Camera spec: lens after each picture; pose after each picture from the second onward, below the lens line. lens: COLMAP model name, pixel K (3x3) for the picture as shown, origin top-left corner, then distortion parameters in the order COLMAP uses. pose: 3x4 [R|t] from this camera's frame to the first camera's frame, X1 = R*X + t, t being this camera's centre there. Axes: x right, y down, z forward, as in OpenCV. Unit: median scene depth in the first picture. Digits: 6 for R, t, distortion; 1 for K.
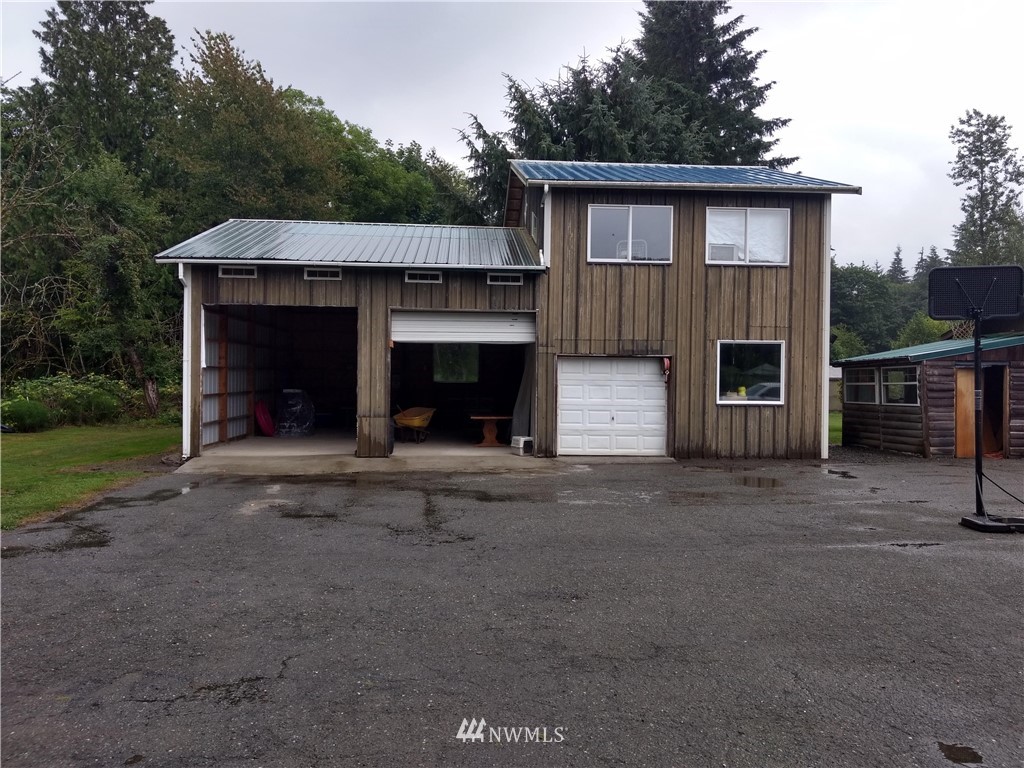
lens RADIAL K [[787.5, 0, 512.0], [0, 787.5, 384.0], [0, 0, 1]] dist [0.031218, 0.006060]
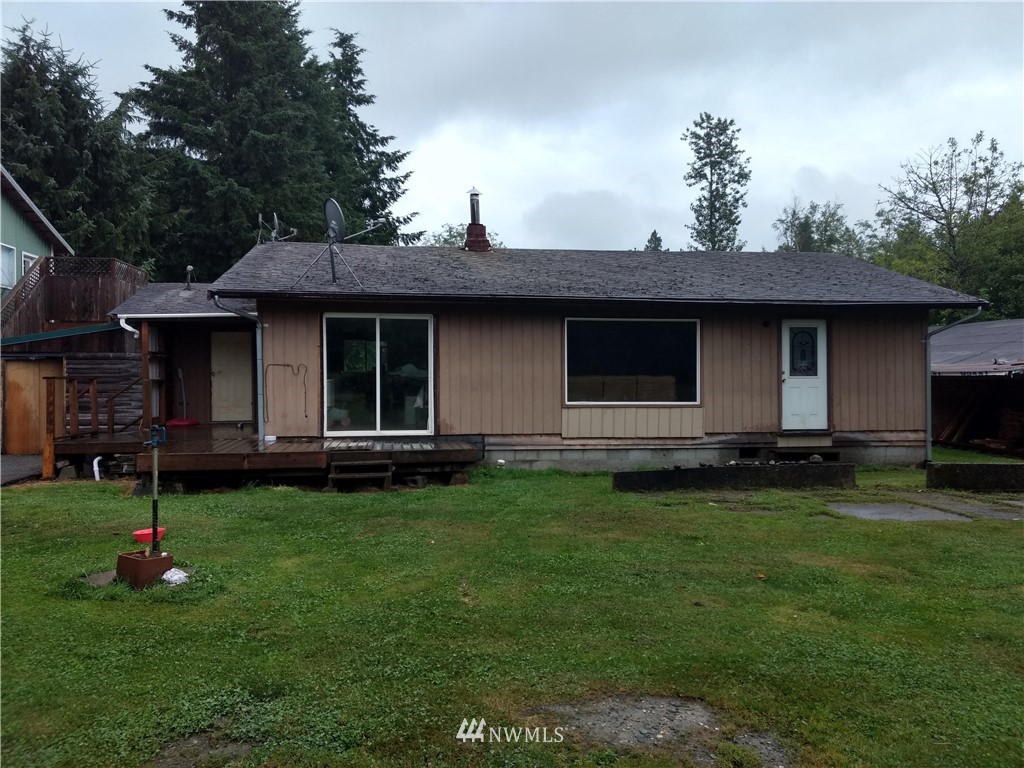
lens RADIAL K [[787.5, 0, 512.0], [0, 787.5, 384.0], [0, 0, 1]] dist [0.031218, 0.006060]
pose [[0.997779, -0.016448, 0.064554, 0.263728], [0.016832, 0.999844, -0.005397, 0.005528], [-0.064455, 0.006471, 0.997900, 0.006294]]
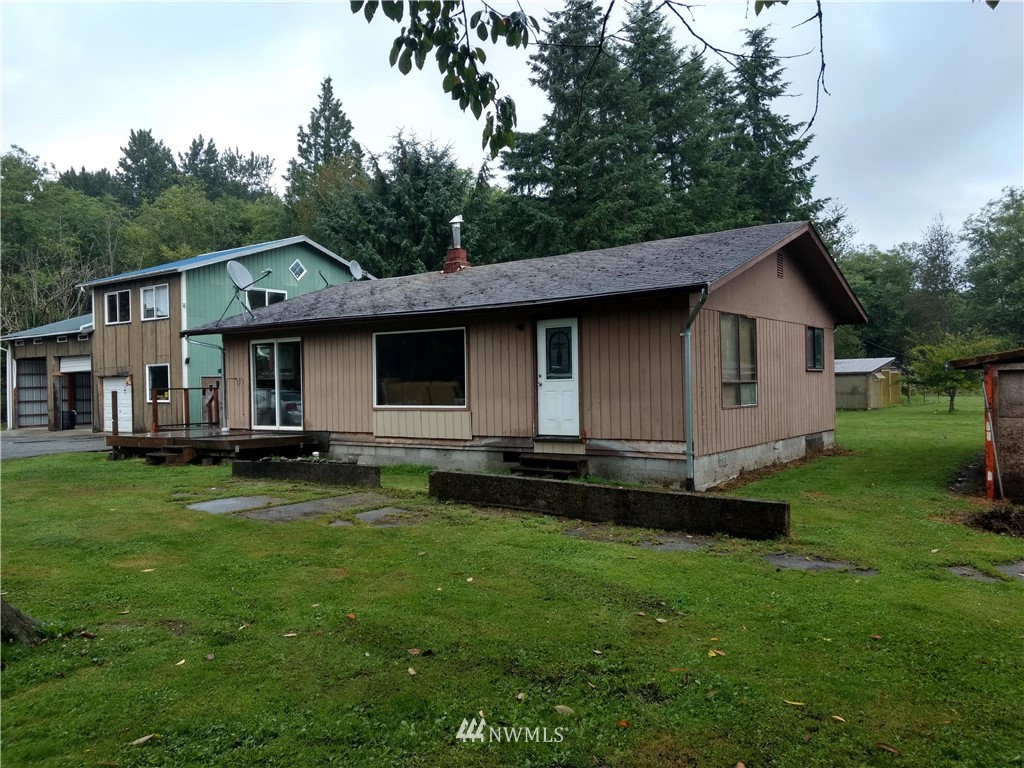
lens RADIAL K [[780.4, 0, 512.0], [0, 780.4, 384.0], [0, 0, 1]] dist [0.063116, 0.001097]
pose [[0.773721, -0.030040, -0.632814, 0.472242], [0.021958, 0.999547, -0.020601, 0.008664], [0.633146, 0.002043, 0.774030, 0.052398]]
